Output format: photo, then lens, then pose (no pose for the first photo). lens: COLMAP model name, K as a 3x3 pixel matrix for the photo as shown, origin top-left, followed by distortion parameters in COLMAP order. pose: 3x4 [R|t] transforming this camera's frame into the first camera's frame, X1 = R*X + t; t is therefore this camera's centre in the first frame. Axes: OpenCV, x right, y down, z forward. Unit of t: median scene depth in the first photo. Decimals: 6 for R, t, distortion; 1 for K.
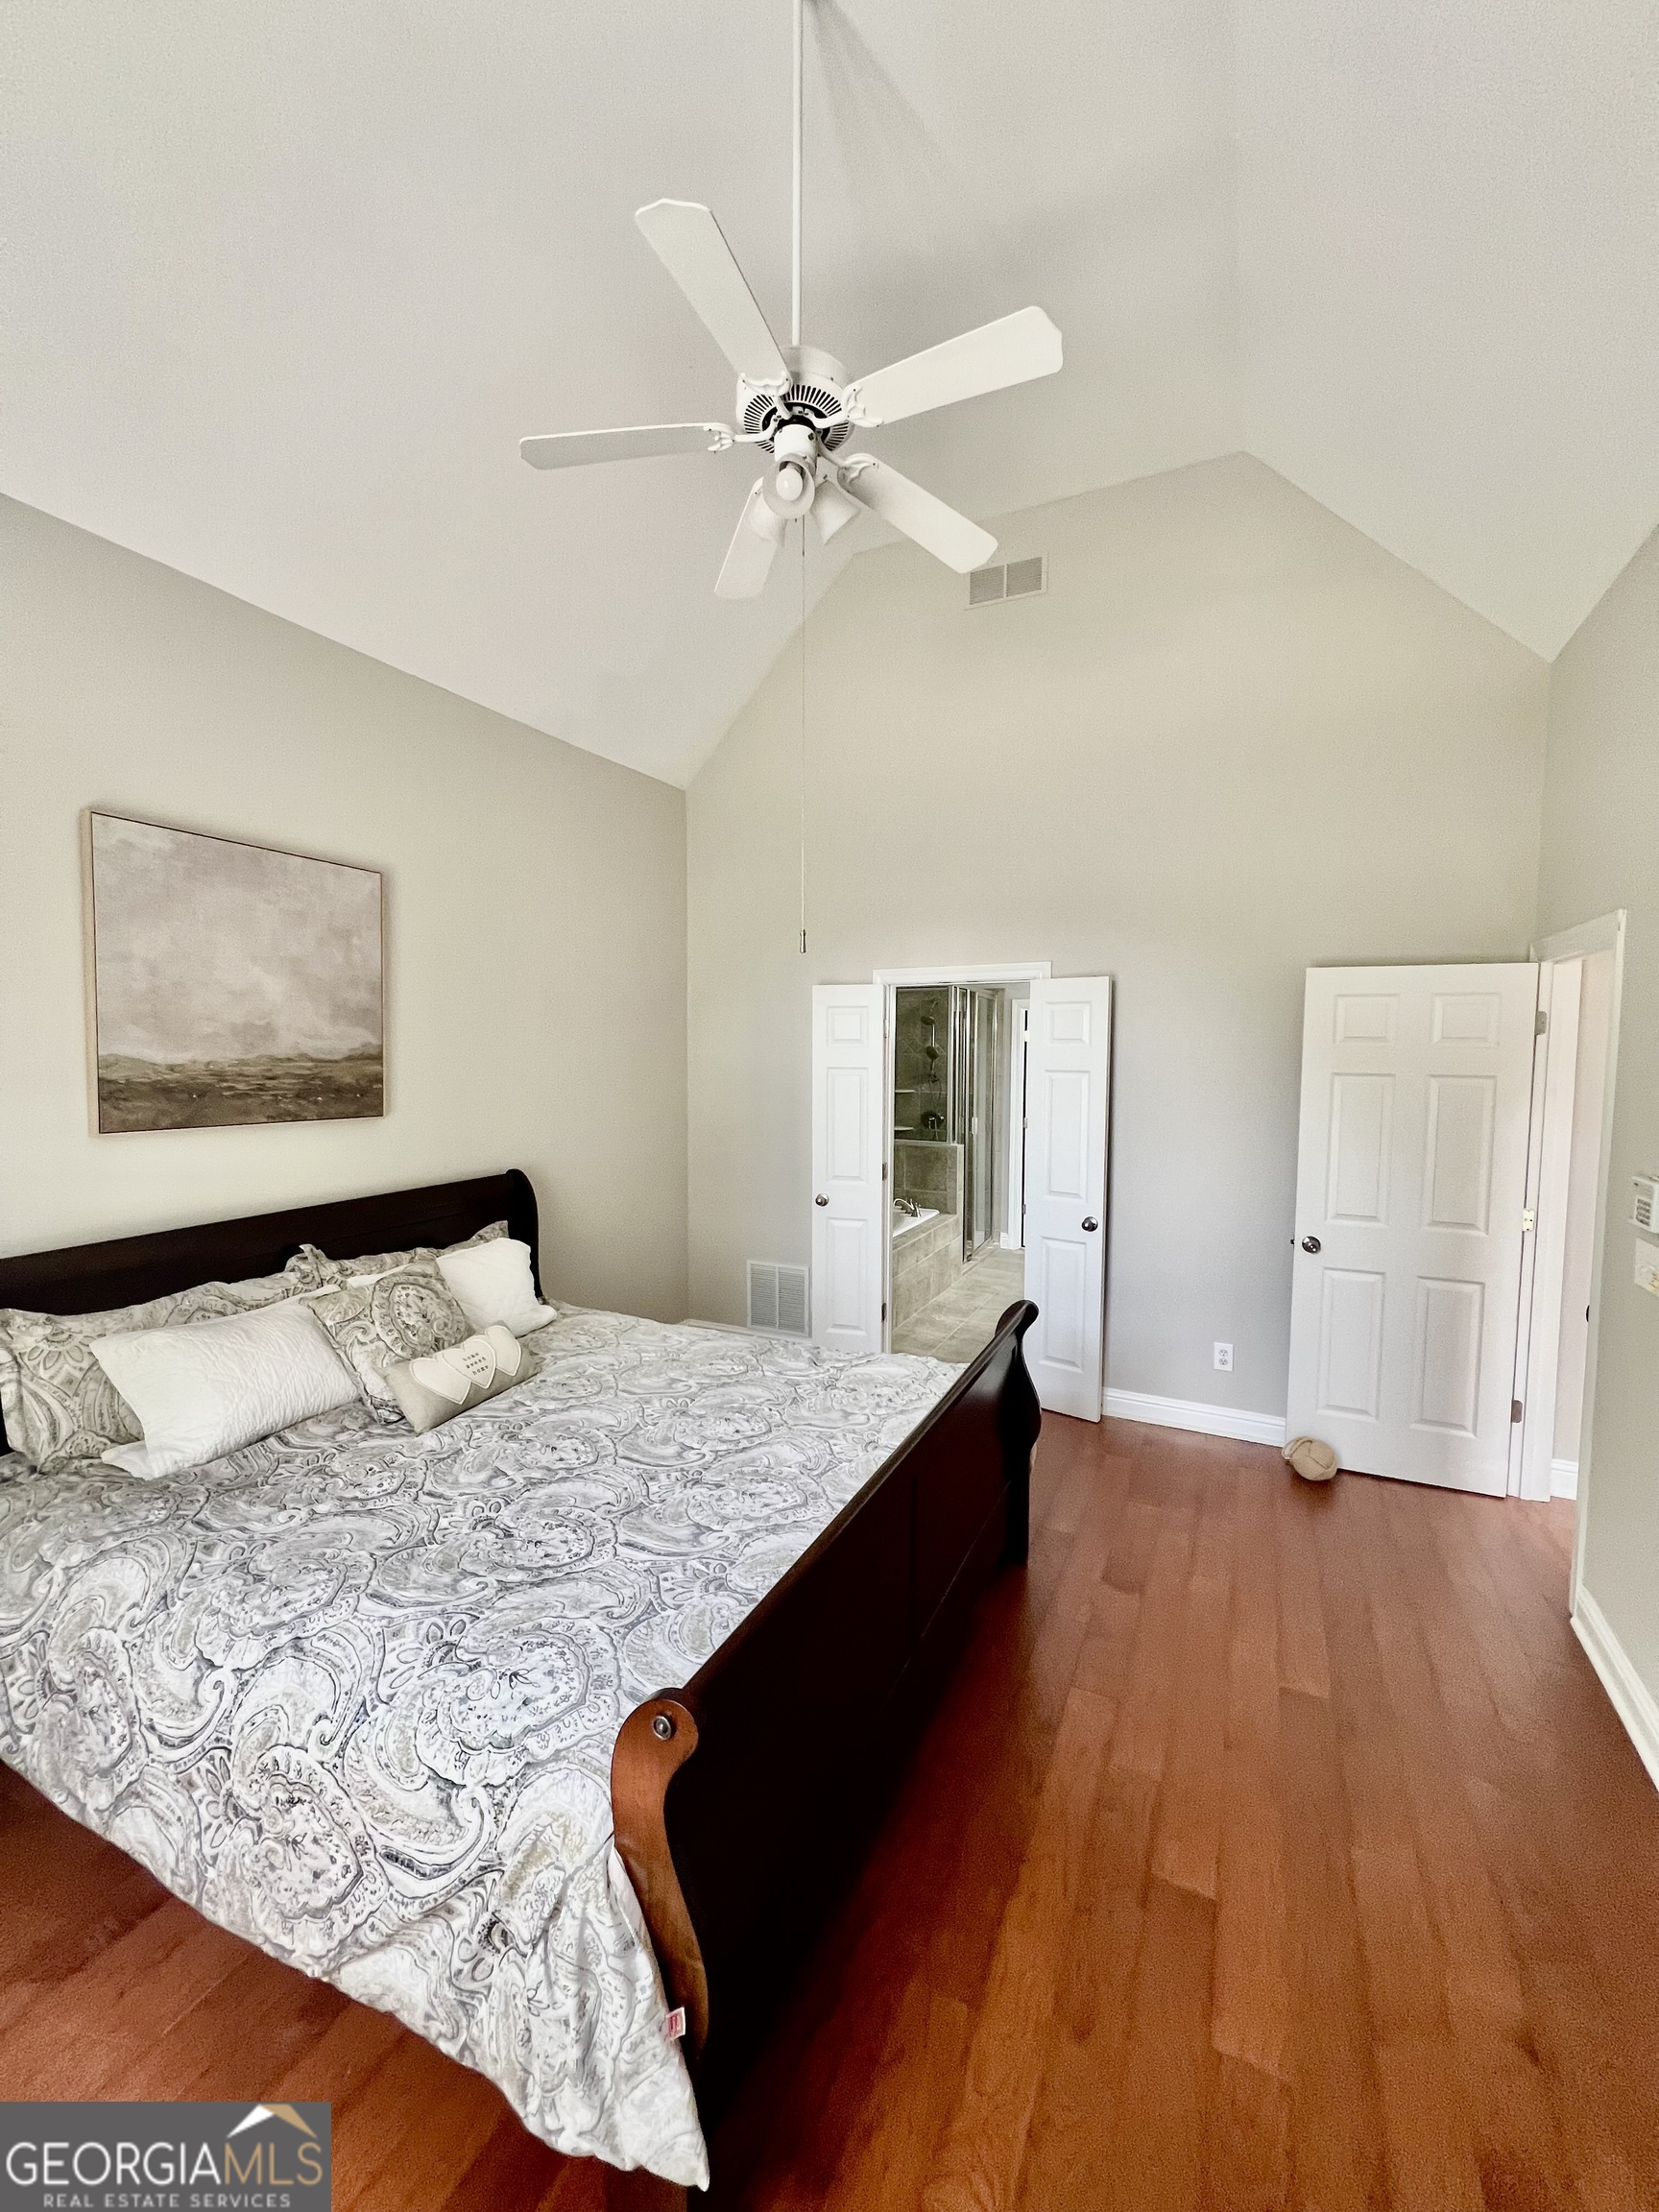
lens RADIAL K [[890.1, 0, 834.5], [0, 890.1, 1103.8], [0, 0, 1]] dist [0.000568, 0.000038]
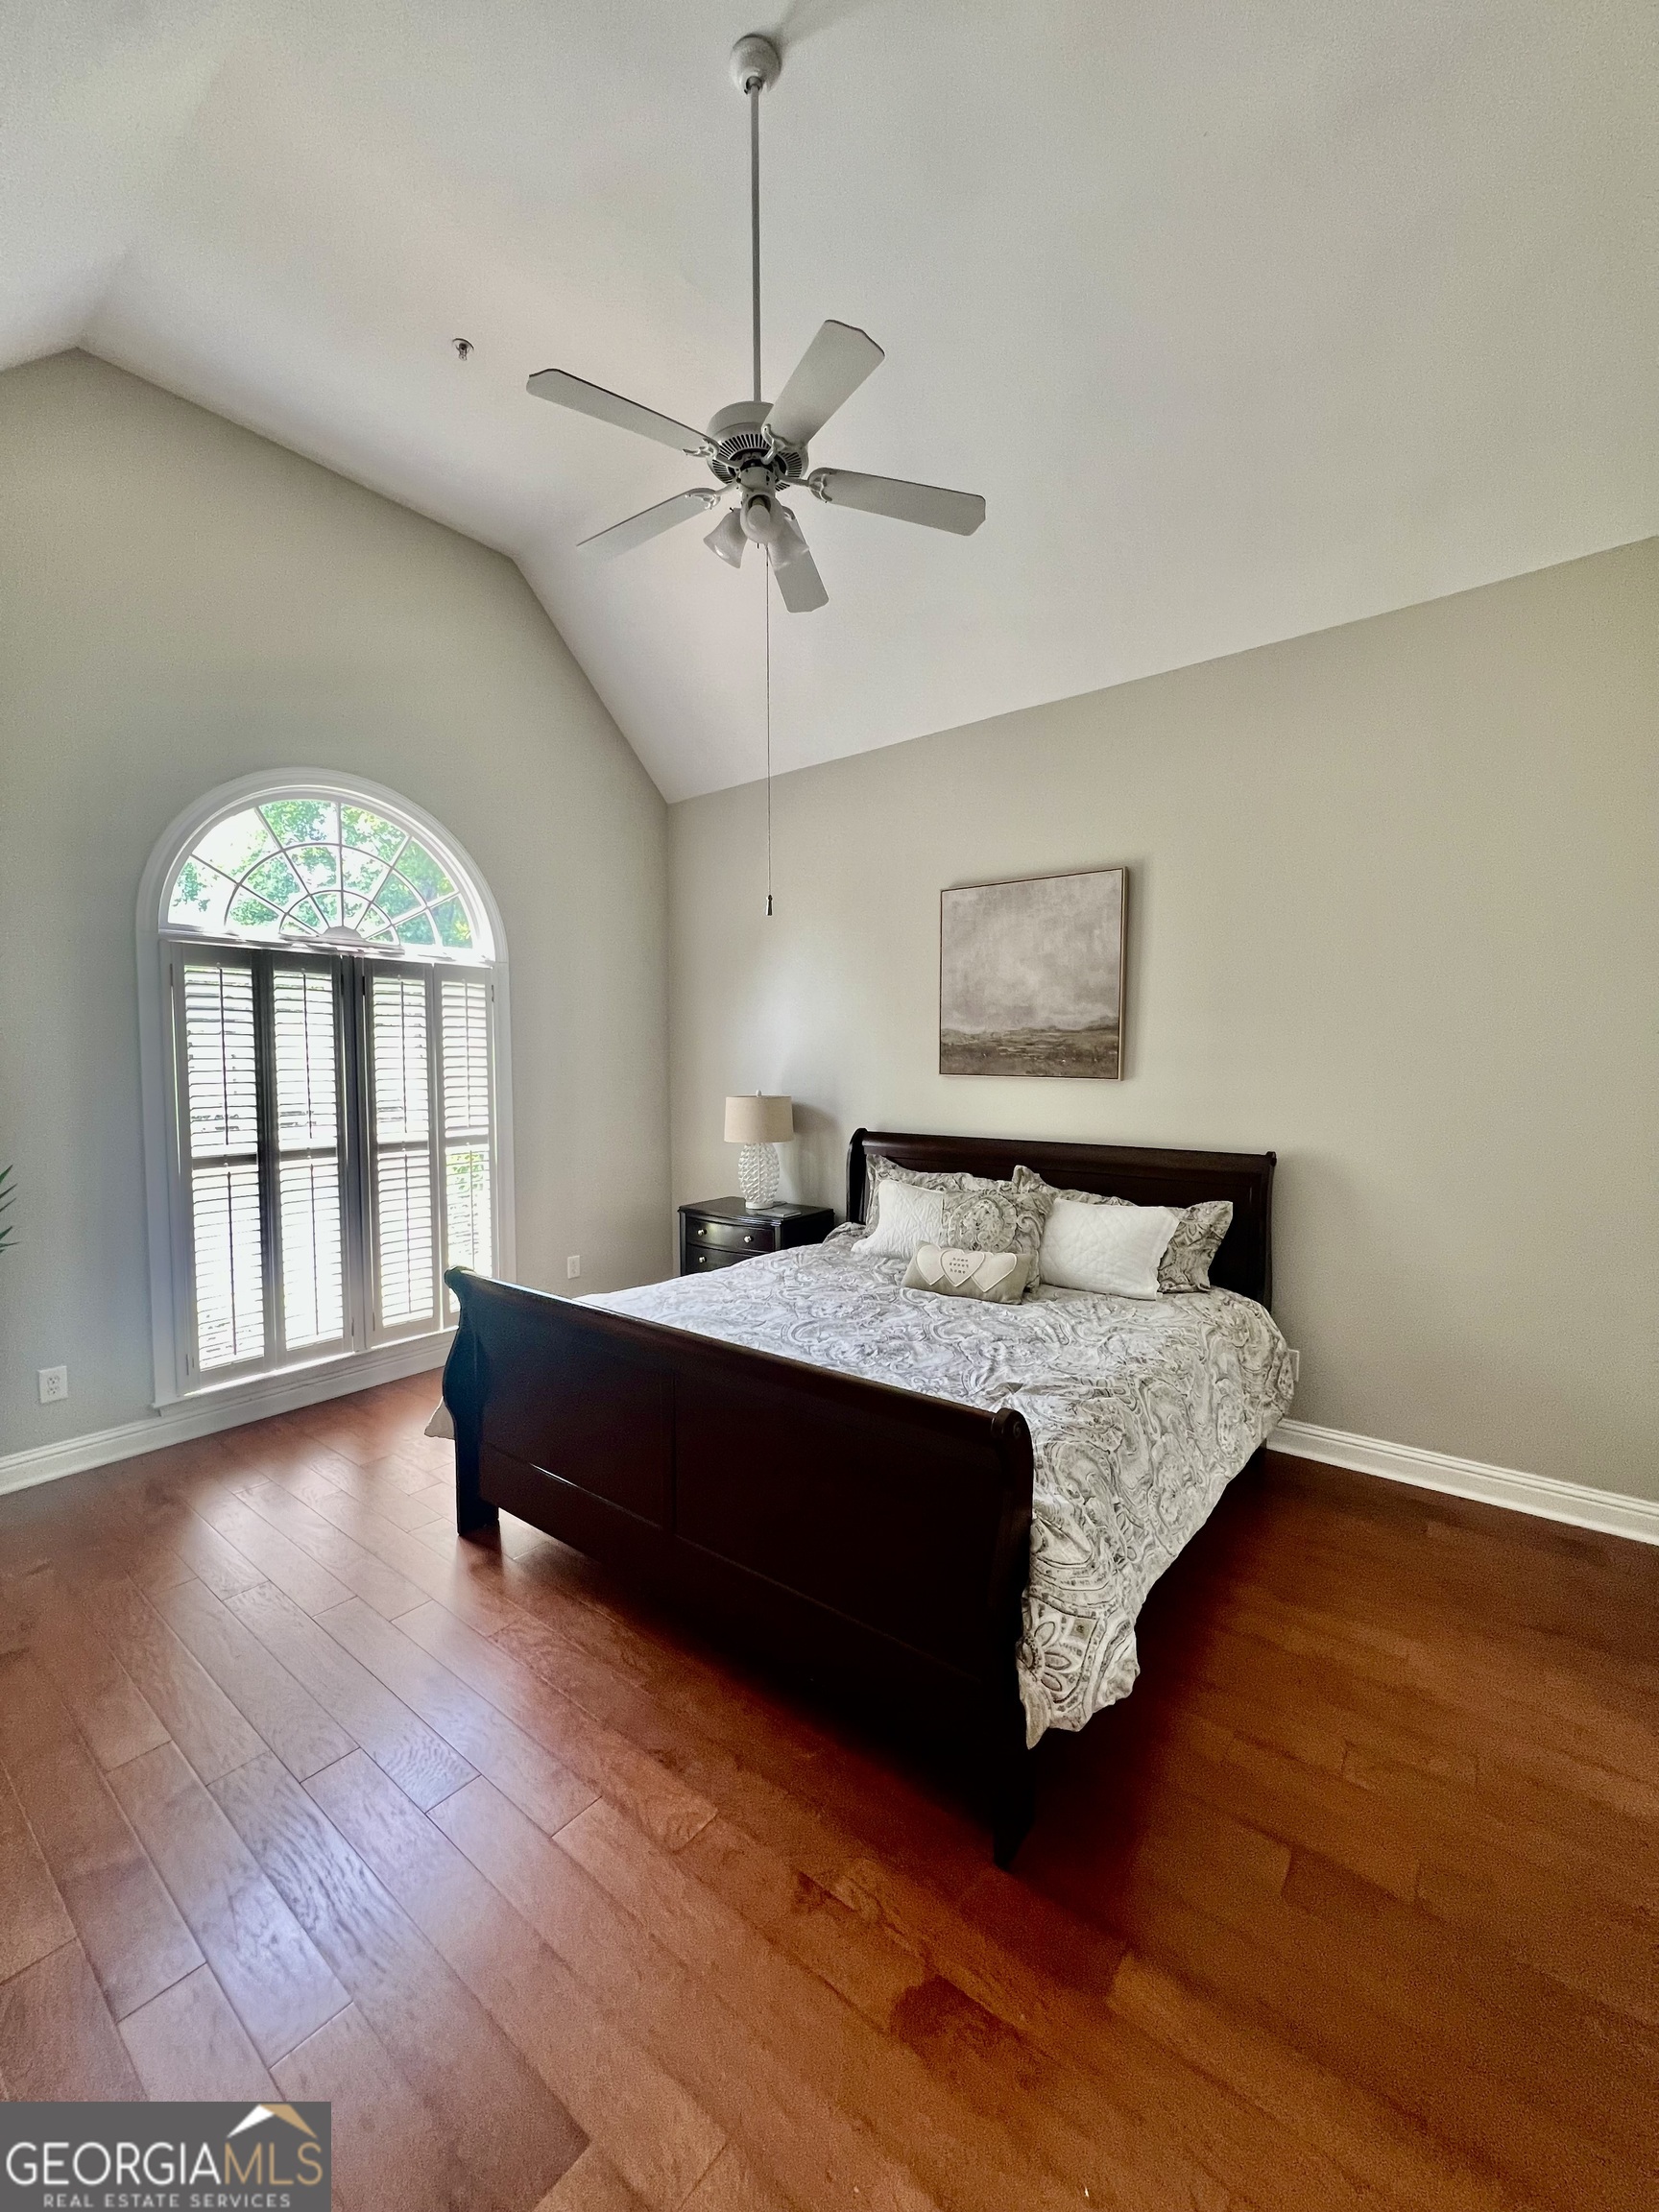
lens RADIAL K [[890.1, 0, 831.0], [0, 890.1, 1105.8], [0, 0, 1]] dist [0.000568, 0.000038]
pose [[-0.220498, 0.049573, -0.974127, 0.827545], [-0.061461, 0.996017, 0.064599, -0.003657], [0.973449, 0.074115, -0.216573, 1.048120]]
